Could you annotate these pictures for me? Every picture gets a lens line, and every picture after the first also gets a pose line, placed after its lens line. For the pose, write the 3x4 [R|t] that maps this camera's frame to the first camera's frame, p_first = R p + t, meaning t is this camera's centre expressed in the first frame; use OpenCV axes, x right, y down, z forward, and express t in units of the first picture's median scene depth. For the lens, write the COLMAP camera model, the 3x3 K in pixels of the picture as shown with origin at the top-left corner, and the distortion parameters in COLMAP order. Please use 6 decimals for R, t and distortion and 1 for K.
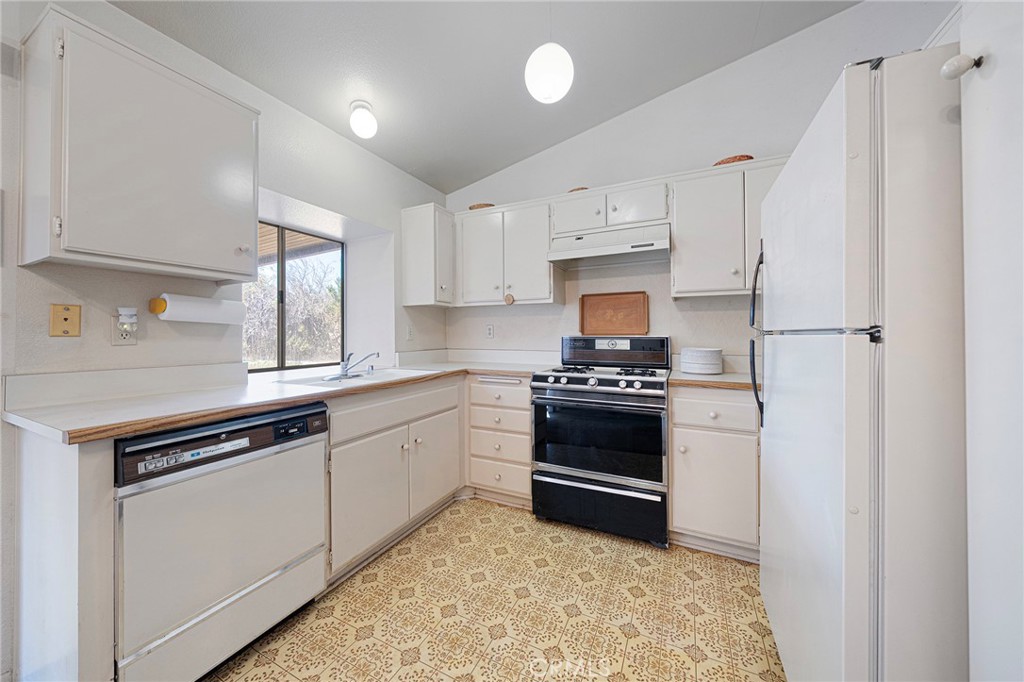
lens RADIAL K [[350.9, 0, 513.8], [0, 350.9, 330.0], [0, 0, 1]] dist [-0.001466, -0.000343]
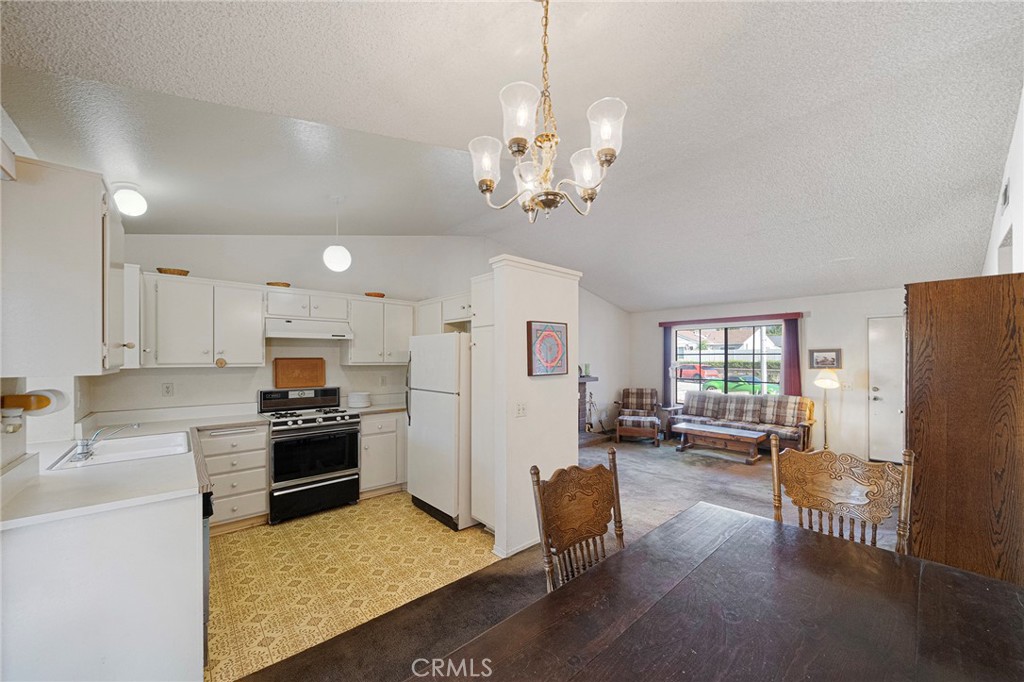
lens RADIAL K [[380.7, 0, 503.3], [0, 380.7, 357.7], [0, 0, 1]] dist [-0.002246, -0.000455]
pose [[0.385620, 0.004144, 0.922648, -1.090207], [-0.012273, 0.999924, 0.000639, -0.155572], [-0.922576, -0.011570, 0.385642, -0.470652]]
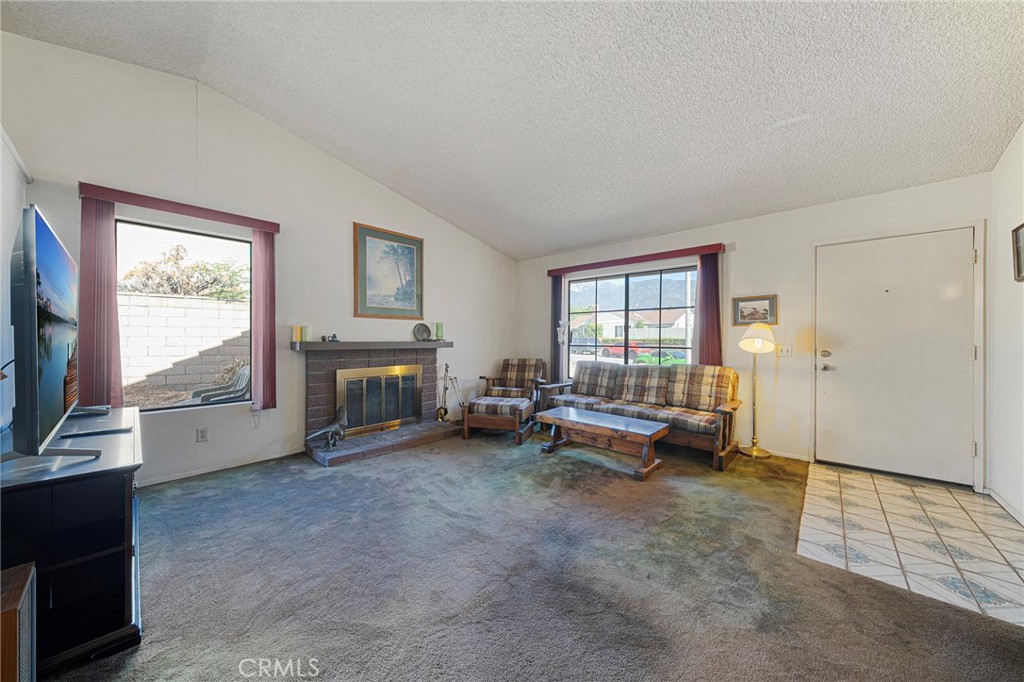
lens RADIAL K [[350.9, 0, 512.1], [0, 350.9, 340.1], [0, 0, 1]] dist [-0.001466, -0.000343]
pose [[0.274392, -0.001644, 0.961617, 0.487152], [-0.015720, 0.999857, 0.006195, -0.008691], [-0.961489, -0.016816, 0.274327, -0.925514]]
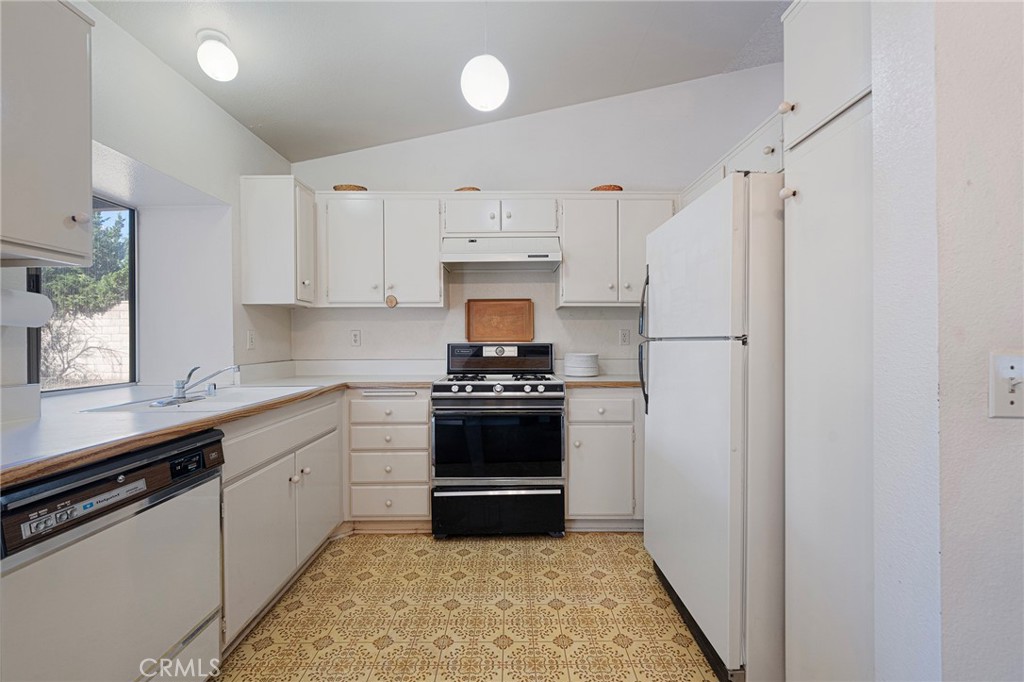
lens RADIAL K [[420.2, 0, 511.2], [0, 420.2, 340.1], [0, 0, 1]] dist [-0.002096, 0.000480]
pose [[0.896955, -0.001263, 0.442121, -0.276923], [-0.002785, 0.999960, 0.008506, -0.000676], [-0.442114, -0.008861, 0.896915, -0.095934]]
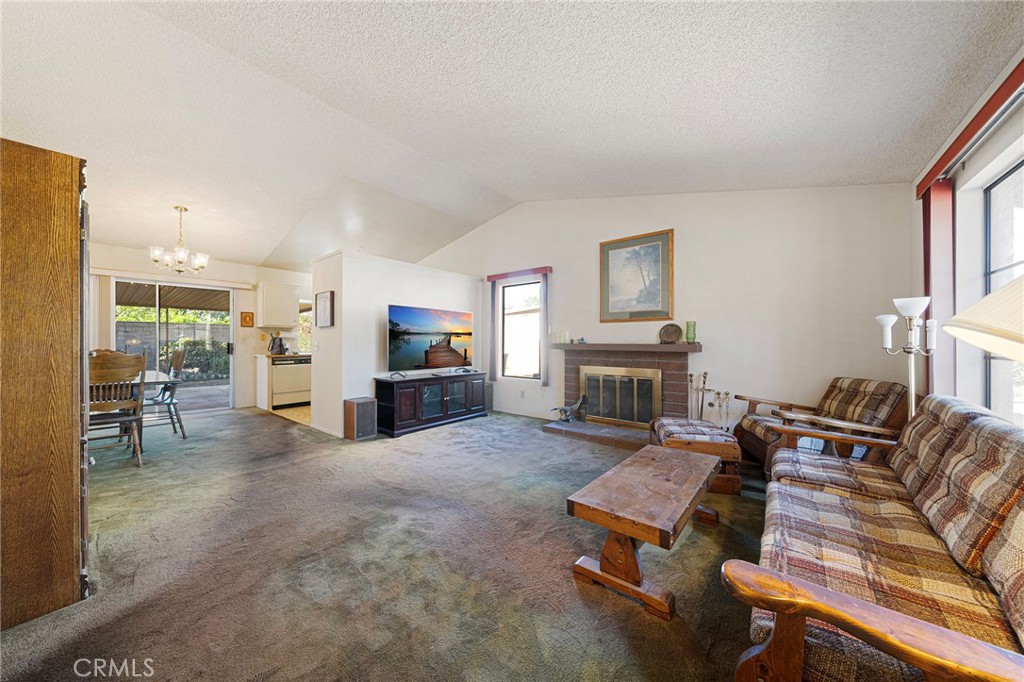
lens RADIAL K [[350.9, 0, 501.4], [0, 350.9, 336.0], [0, 0, 1]] dist [-0.001466, -0.000343]
pose [[0.970844, -0.003099, -0.239693, 2.077984], [0.002787, 0.999995, -0.001642, -0.022326], [0.239697, 0.000926, 0.970847, -1.963669]]
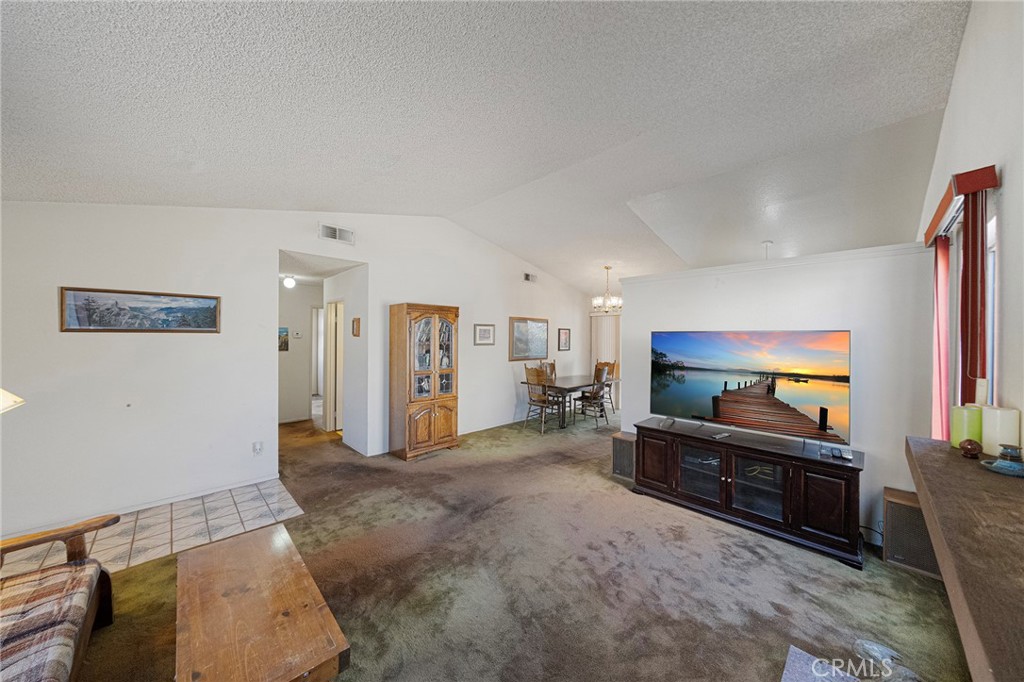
lens RADIAL K [[350.9, 0, 511.4], [0, 350.9, 337.6], [0, 0, 1]] dist [-0.001466, -0.000343]
pose [[-0.327862, 0.001431, -0.944724, 2.821059], [0.000669, 0.999999, 0.001282, -0.199620], [0.944725, -0.000212, -0.327863, -0.051207]]
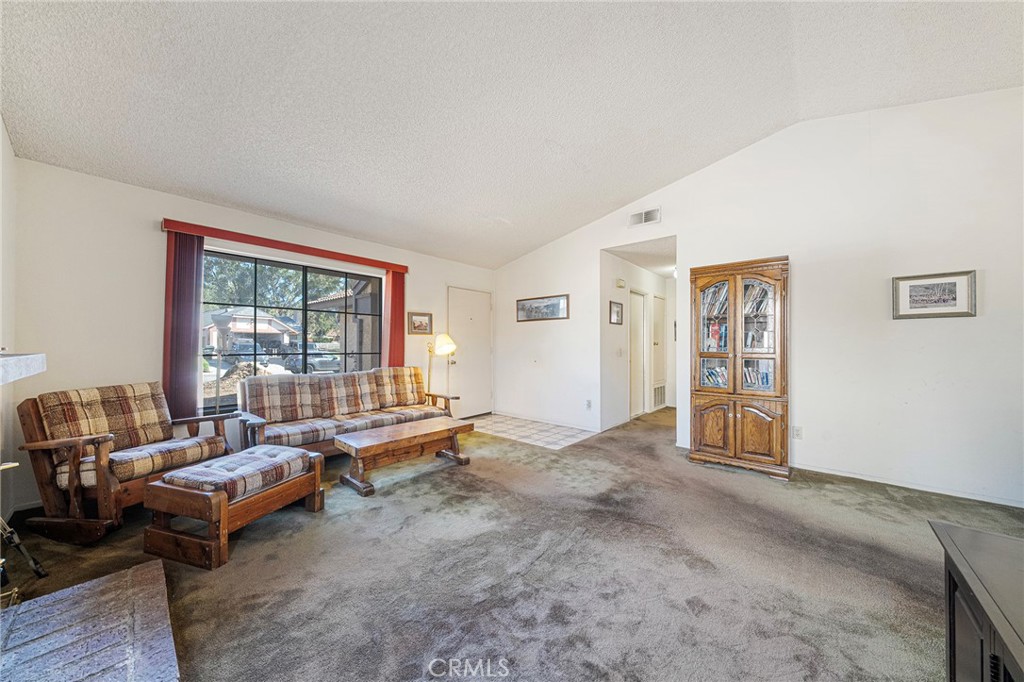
lens RADIAL K [[350.9, 0, 507.3], [0, 350.9, 341.7], [0, 0, 1]] dist [-0.001466, -0.000343]
pose [[-0.964711, 0.000865, 0.263310, 1.391156], [-0.005036, 0.999751, -0.021735, 0.007060], [-0.263263, -0.022294, -0.964467, 0.596025]]
